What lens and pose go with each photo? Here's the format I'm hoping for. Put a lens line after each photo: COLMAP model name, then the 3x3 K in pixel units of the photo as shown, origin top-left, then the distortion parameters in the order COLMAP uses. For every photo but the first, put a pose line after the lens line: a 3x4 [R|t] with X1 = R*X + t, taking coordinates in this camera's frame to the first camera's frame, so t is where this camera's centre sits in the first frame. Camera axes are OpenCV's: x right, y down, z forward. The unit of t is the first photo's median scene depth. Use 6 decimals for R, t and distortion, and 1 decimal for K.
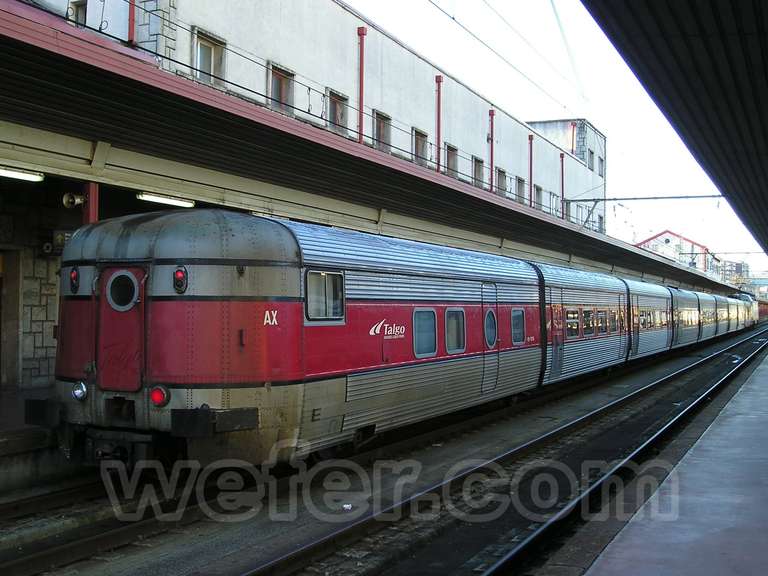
lens RADIAL K [[972.5, 0, 384.0], [0, 972.5, 288.0], [0, 0, 1]] dist [-0.087197, 0.017621]
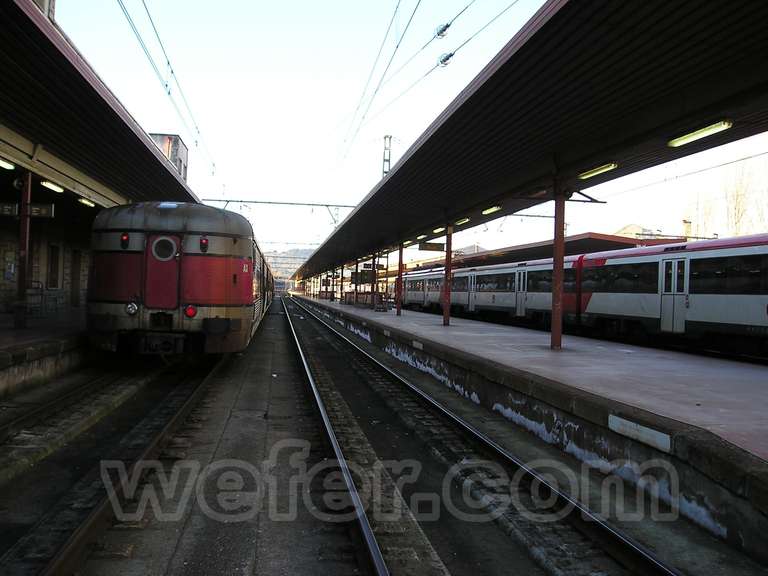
lens RADIAL K [[788.7, 0, 384.0], [0, 788.7, 288.0], [0, 0, 1]] dist [-0.094907, 0.002518]
pose [[0.853889, 0.023783, 0.519912, -0.653999], [-0.037158, 0.999192, 0.015321, 0.035969], [-0.519127, -0.032402, 0.854083, -0.359602]]
